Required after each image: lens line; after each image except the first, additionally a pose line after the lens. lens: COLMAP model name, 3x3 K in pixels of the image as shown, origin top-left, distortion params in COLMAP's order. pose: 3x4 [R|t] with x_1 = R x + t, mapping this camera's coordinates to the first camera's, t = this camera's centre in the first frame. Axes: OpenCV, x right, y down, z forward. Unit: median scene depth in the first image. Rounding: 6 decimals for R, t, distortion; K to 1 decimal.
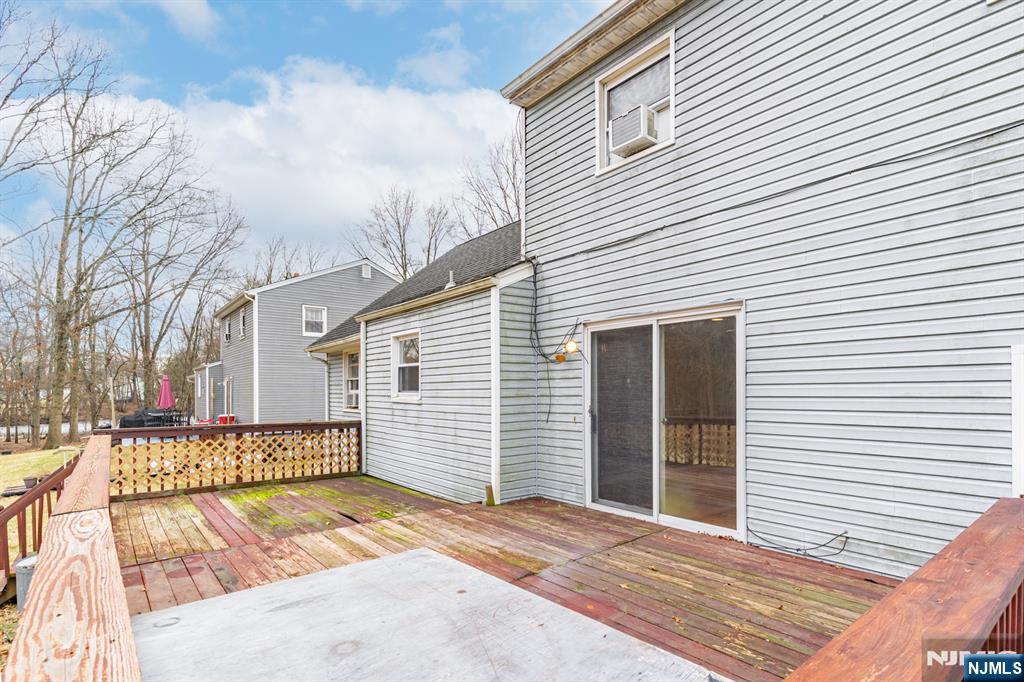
lens RADIAL K [[501.9, 0, 512.2], [0, 501.9, 374.4], [0, 0, 1]] dist [-0.000327, -0.000324]
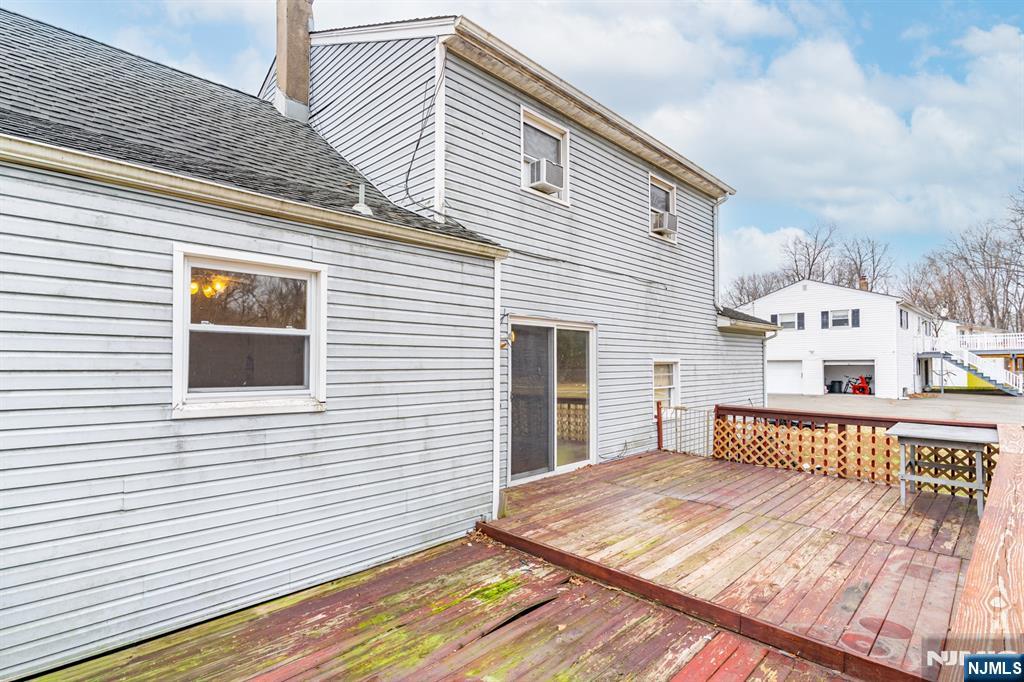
lens RADIAL K [[498.8, 0, 503.1], [0, 498.8, 339.3], [0, 0, 1]] dist [-0.000505, -0.000827]
pose [[-0.095014, 0.054116, 0.994004, -0.860165], [-0.030390, 0.997898, -0.057233, 0.010522], [-0.995012, -0.035646, -0.093170, 1.043378]]
